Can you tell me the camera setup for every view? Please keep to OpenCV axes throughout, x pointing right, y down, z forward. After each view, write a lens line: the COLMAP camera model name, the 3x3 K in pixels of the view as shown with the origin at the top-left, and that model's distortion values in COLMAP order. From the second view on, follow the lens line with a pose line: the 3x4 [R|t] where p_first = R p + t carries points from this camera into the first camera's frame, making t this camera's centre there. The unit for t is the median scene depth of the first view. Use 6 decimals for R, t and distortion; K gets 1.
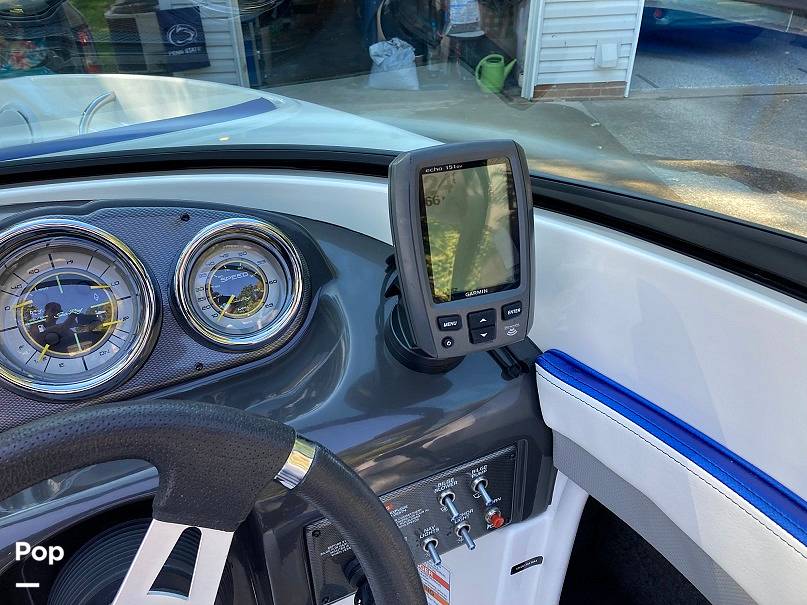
lens RADIAL K [[662.0, 0, 403.4], [0, 662.0, 306.6], [0, 0, 1]] dist [0.026999, -0.042887]
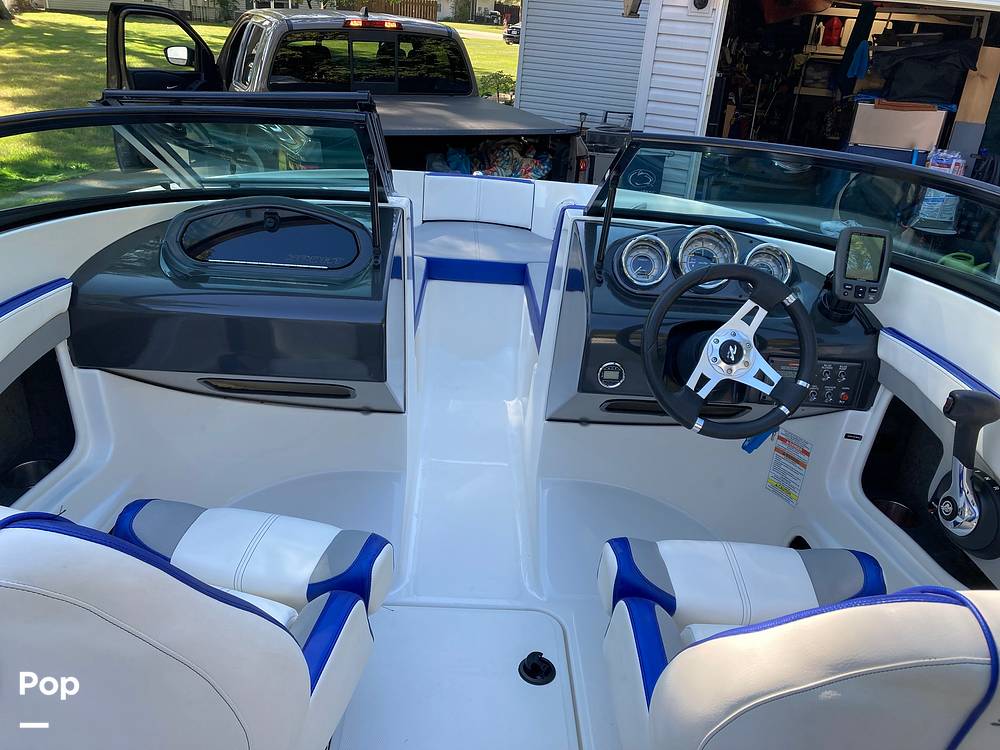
lens RADIAL K [[820.3, 0, 503.8], [0, 820.3, 373.8], [0, 0, 1]] dist [0.026999, -0.042887]
pose [[0.901387, 0.257589, -0.348065, 0.050763], [-0.313480, 0.942707, -0.114163, 0.998847], [0.298716, 0.212017, 0.930493, -2.124846]]
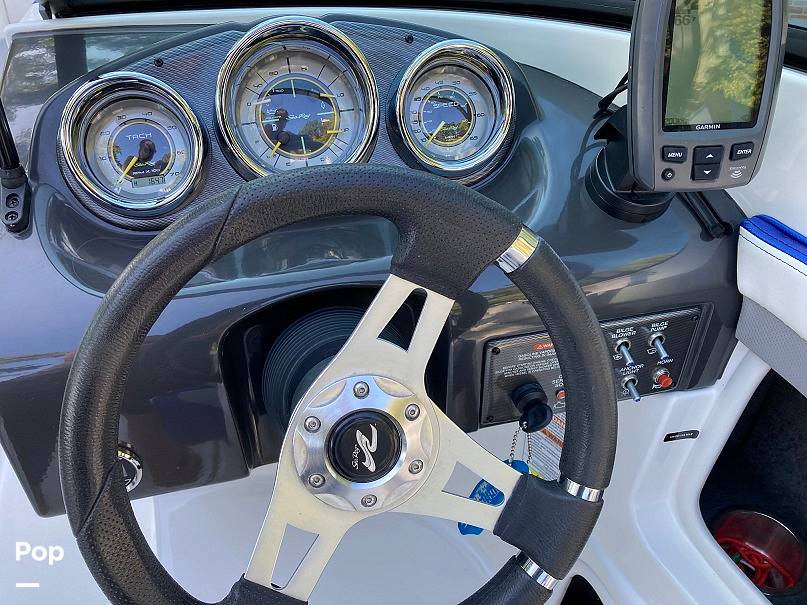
lens RADIAL K [[662.0, 0, 401.0], [0, 662.0, 301.8], [0, 0, 1]] dist [0.026999, -0.042887]
pose [[0.972147, 0.152300, -0.178142, -0.093535], [-0.129942, 0.982812, 0.131130, 0.132486], [0.195051, -0.104330, 0.975228, -0.054167]]
